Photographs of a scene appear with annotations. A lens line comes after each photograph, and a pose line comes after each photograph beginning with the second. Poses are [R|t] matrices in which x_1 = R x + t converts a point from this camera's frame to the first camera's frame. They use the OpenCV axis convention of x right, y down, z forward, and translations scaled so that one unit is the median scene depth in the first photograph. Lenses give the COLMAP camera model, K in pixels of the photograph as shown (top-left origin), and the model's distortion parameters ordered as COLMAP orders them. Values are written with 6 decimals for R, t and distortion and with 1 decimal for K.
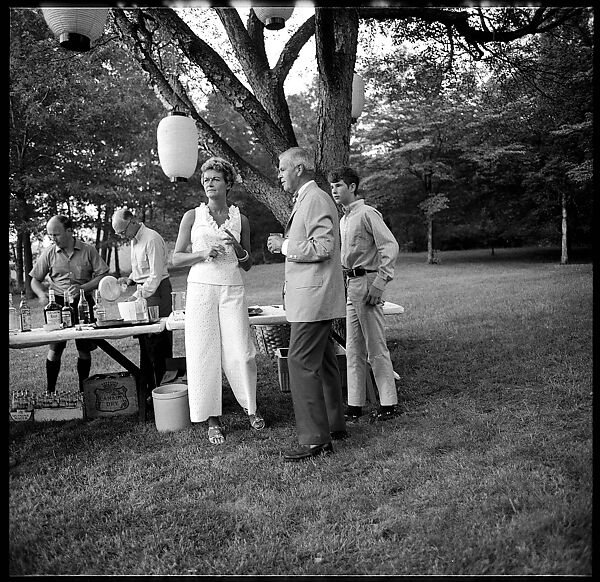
lens RADIAL K [[557.8, 0, 287.9], [0, 557.8, 291.3], [0, 0, 1]] dist [-0.025143, 0.000000]
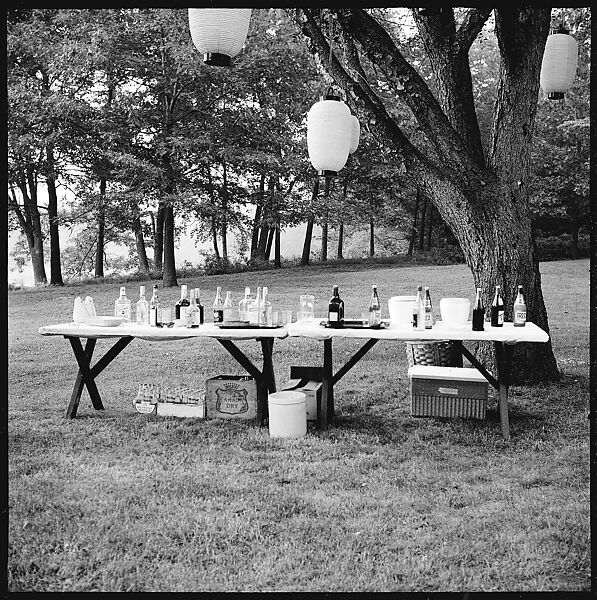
lens RADIAL K [[802.1, 0, 306.9], [0, 802.1, 306.9], [0, 0, 1]] dist [0.026702, 0.000000]
pose [[0.961812, 0.081242, -0.261377, 0.127747], [-0.076956, 0.996679, 0.026609, -0.015022], [0.262671, -0.005478, 0.964870, -0.253201]]
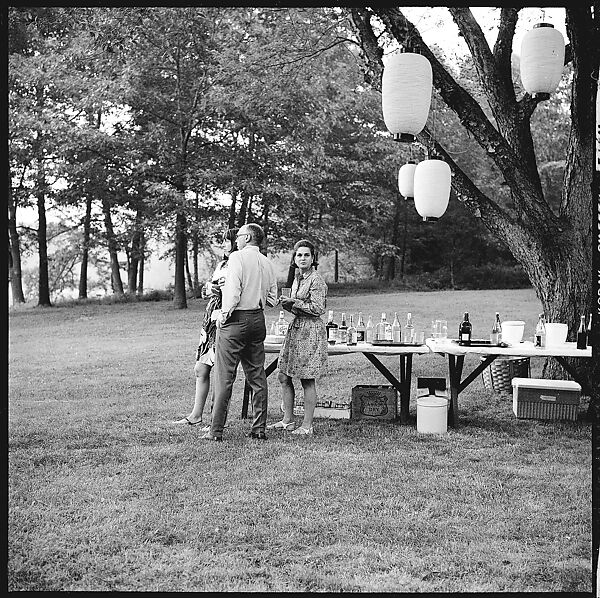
lens RADIAL K [[802.1, 0, 310.1], [0, 802.1, 295.0], [0, 0, 1]] dist [0.026702, 0.000000]
pose [[0.976978, 0.082474, -0.196751, -0.100997], [-0.088541, 0.995825, -0.022227, 0.005391], [0.194097, 0.039136, 0.980201, -0.560951]]
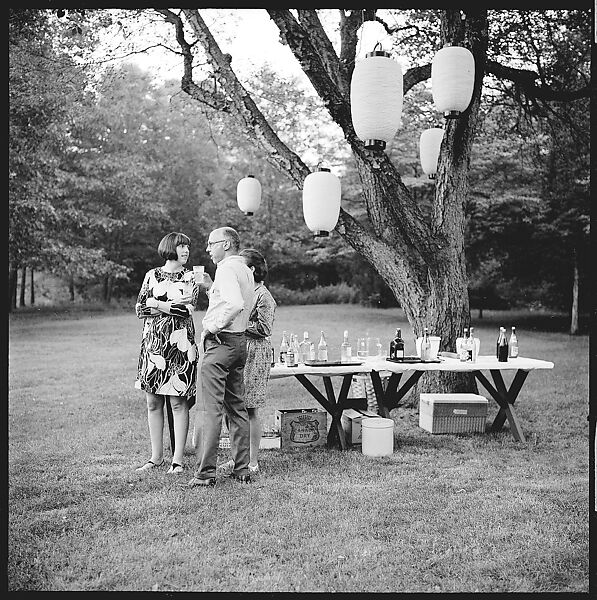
lens RADIAL K [[802.1, 0, 293.6], [0, 802.1, 298.8], [0, 0, 1]] dist [0.026702, 0.000000]
pose [[0.982334, 0.067835, 0.174406, -0.489780], [-0.055684, 0.995729, -0.073647, 0.037525], [-0.178657, 0.062634, 0.981916, -0.456323]]
